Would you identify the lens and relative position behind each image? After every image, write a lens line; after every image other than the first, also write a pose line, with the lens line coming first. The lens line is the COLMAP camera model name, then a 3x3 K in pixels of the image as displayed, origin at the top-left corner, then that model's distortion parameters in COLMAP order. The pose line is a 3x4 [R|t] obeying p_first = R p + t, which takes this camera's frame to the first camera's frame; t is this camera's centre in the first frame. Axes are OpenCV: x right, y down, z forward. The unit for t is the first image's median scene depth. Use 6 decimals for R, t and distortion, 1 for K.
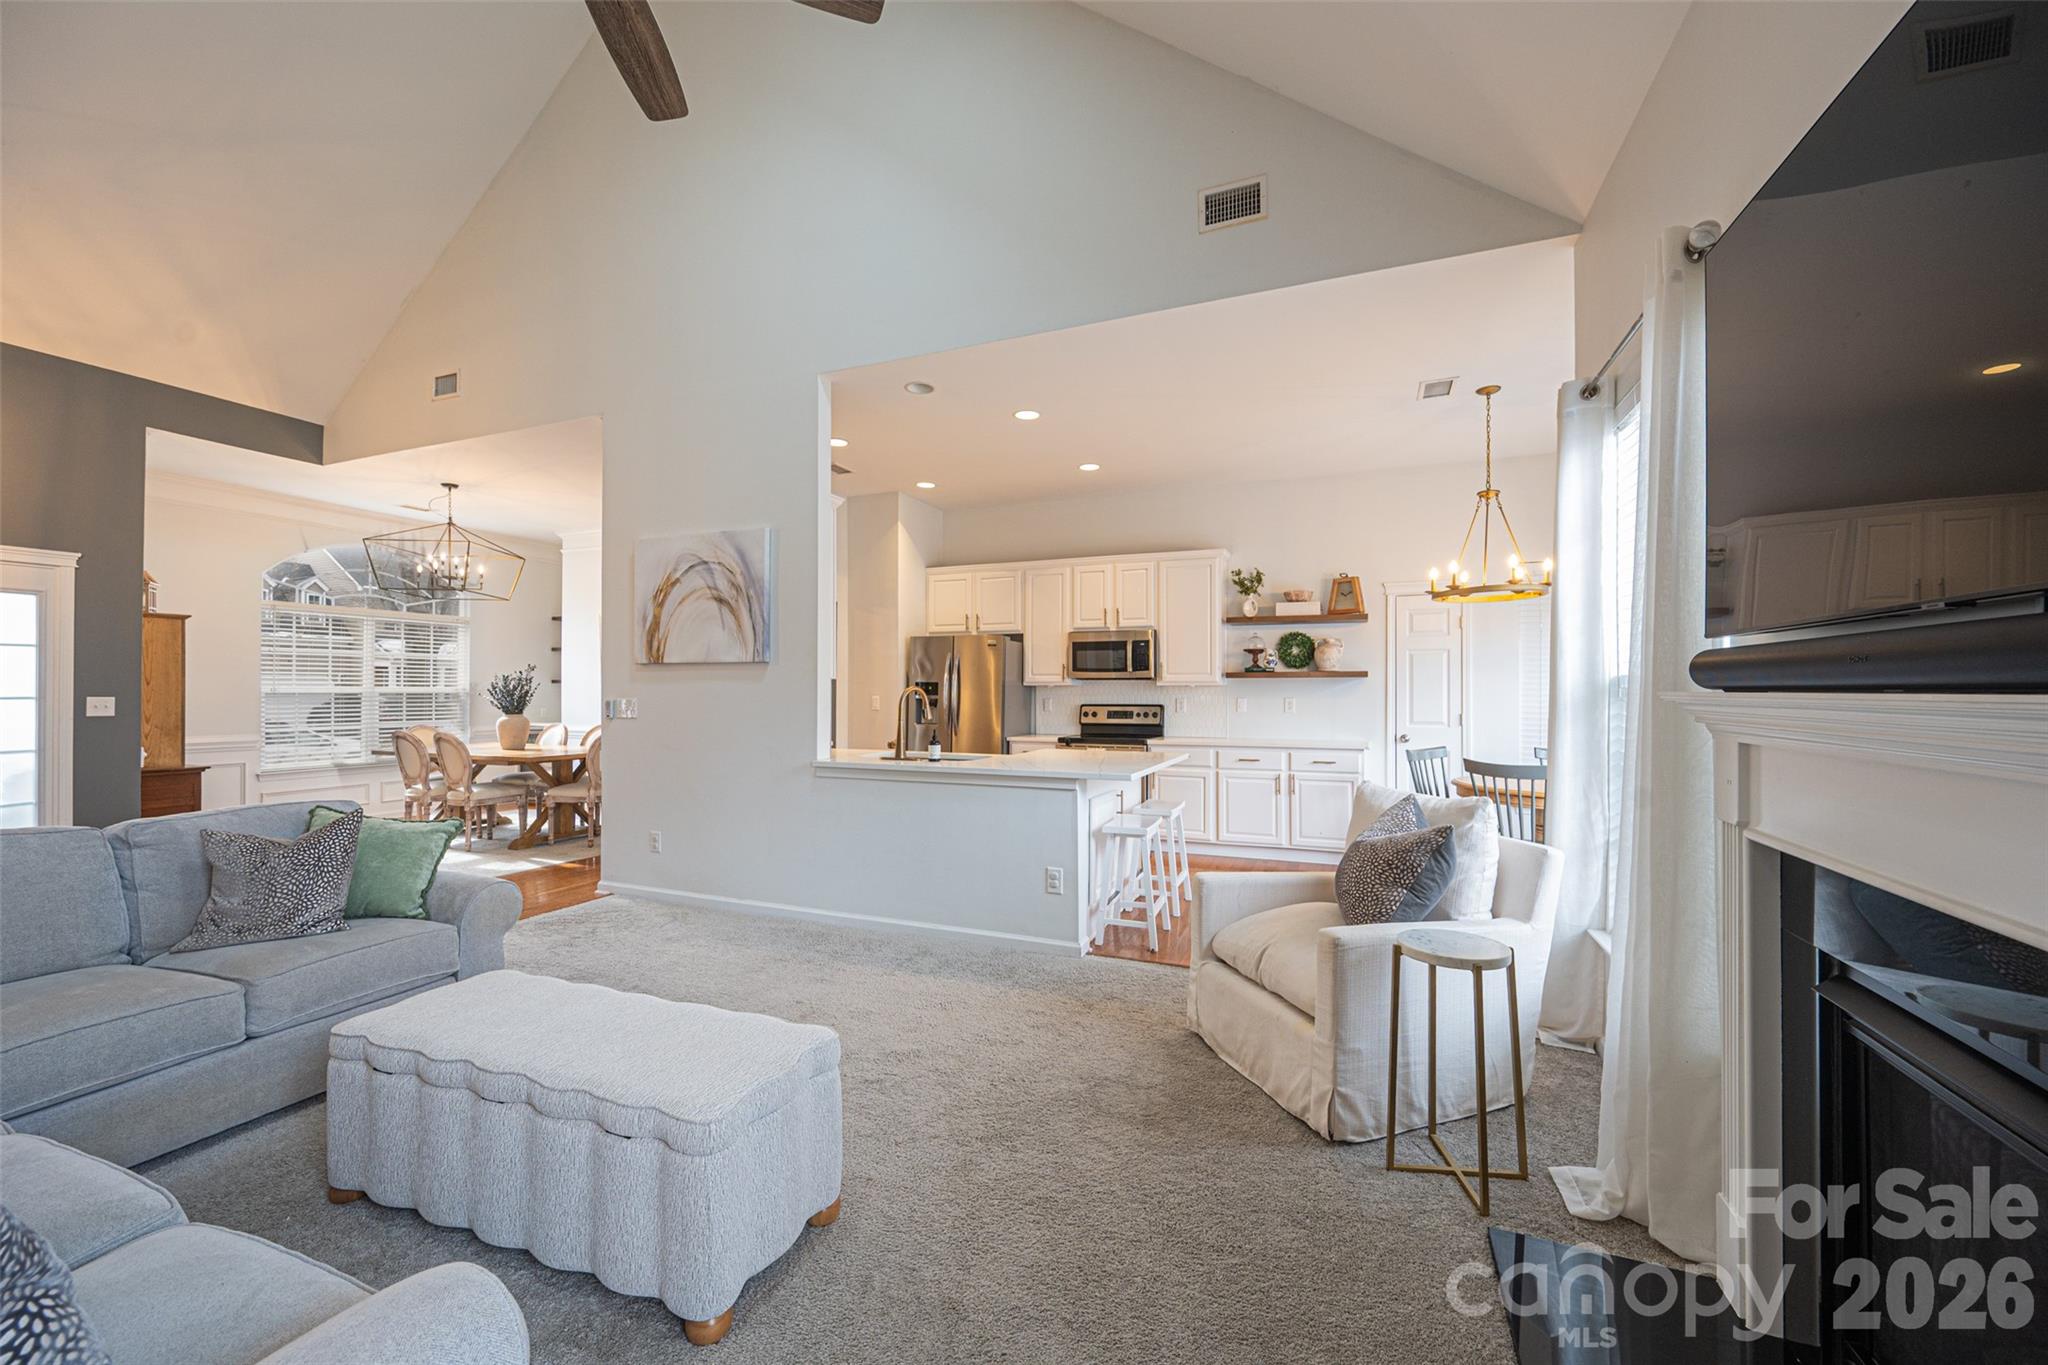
lens RADIAL K [[801.4, 0, 1035.3], [0, 801.4, 680.3], [0, 0, 1]] dist [0.001315, 0.000065]
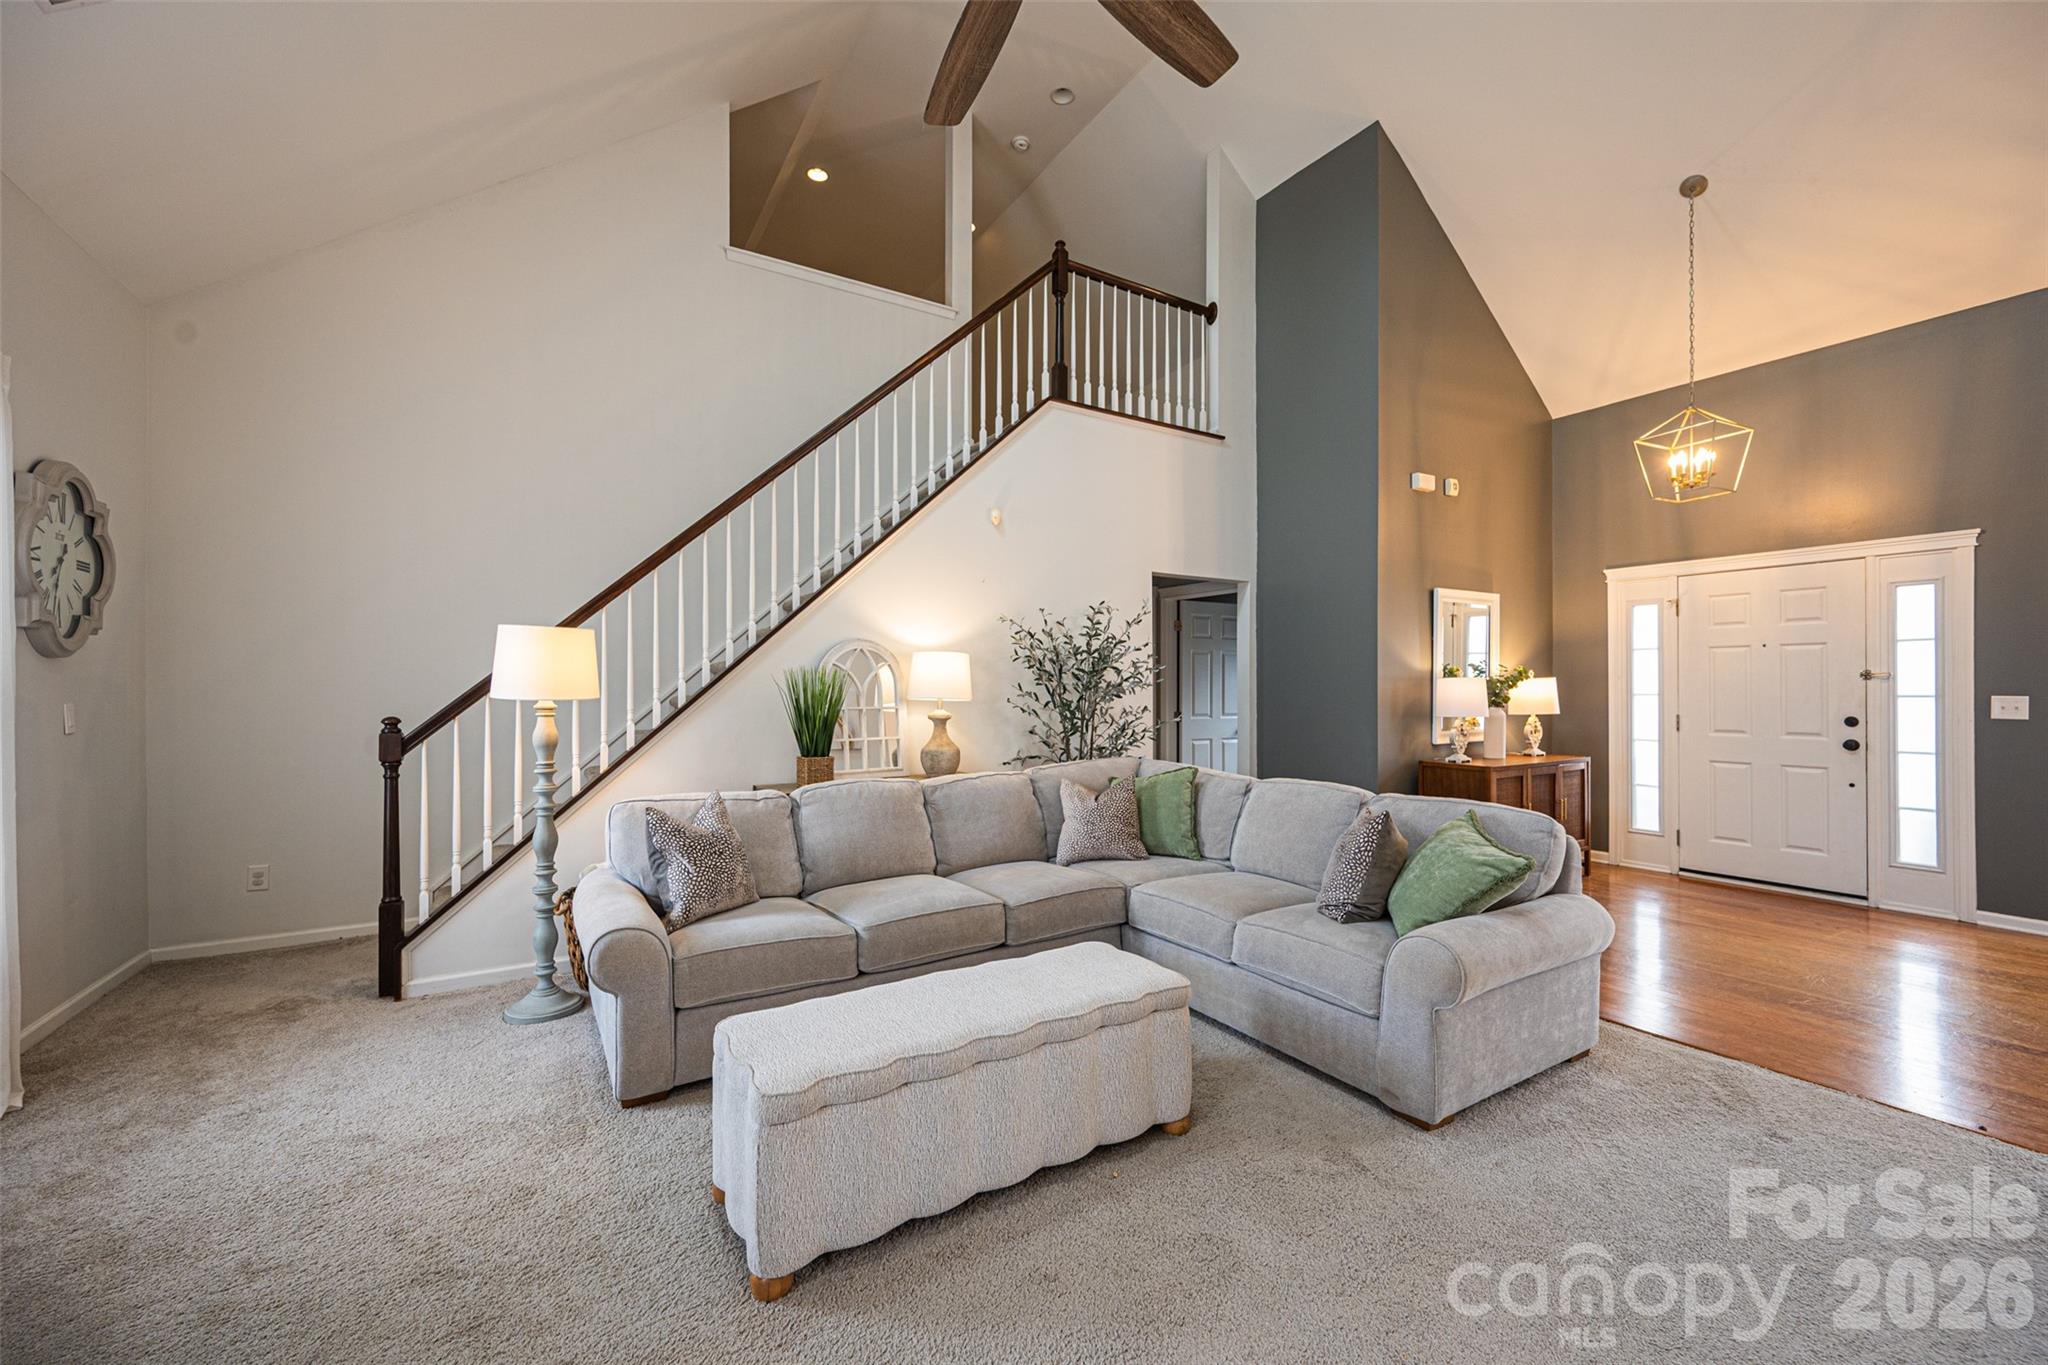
lens RADIAL K [[801.4, 0, 1030.0], [0, 801.4, 685.8], [0, 0, 1]] dist [0.001315, 0.000065]
pose [[-0.579018, -0.004070, -0.815304, 0.073118], [0.012357, 0.999829, -0.013767, 0.007466], [0.815221, -0.018046, -0.578869, 0.514857]]
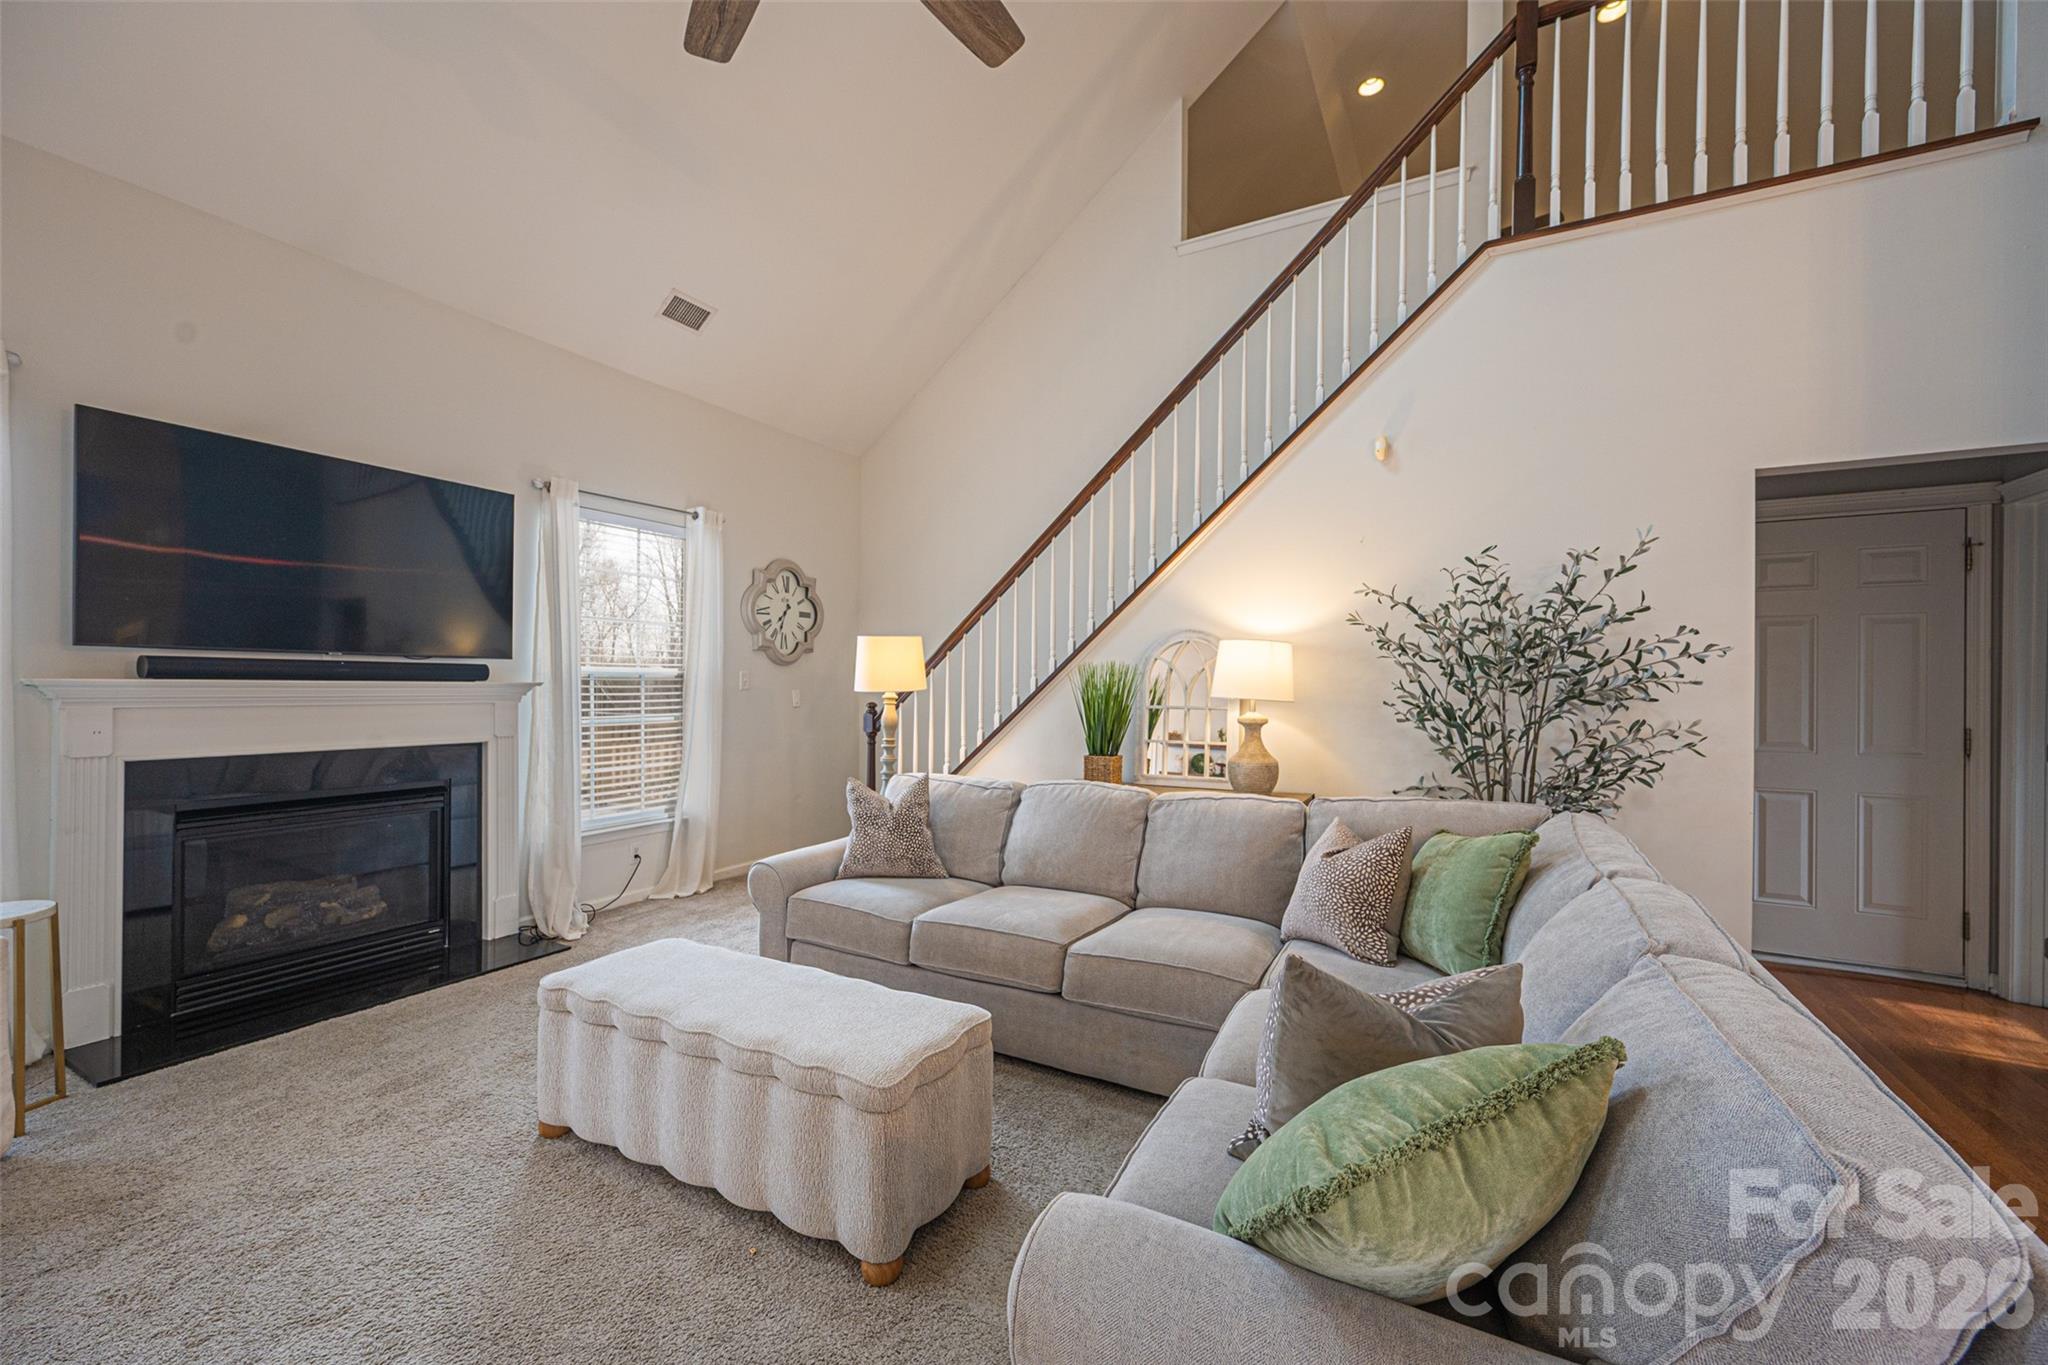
lens RADIAL K [[801.4, 0, 1016.6], [0, 801.4, 684.7], [0, 0, 1]] dist [0.001315, 0.000065]
pose [[-0.994414, -0.008034, 0.105246, -0.317764], [-0.009510, 0.999863, -0.013530, 0.007841], [-0.105123, -0.014456, -0.994354, 0.617398]]
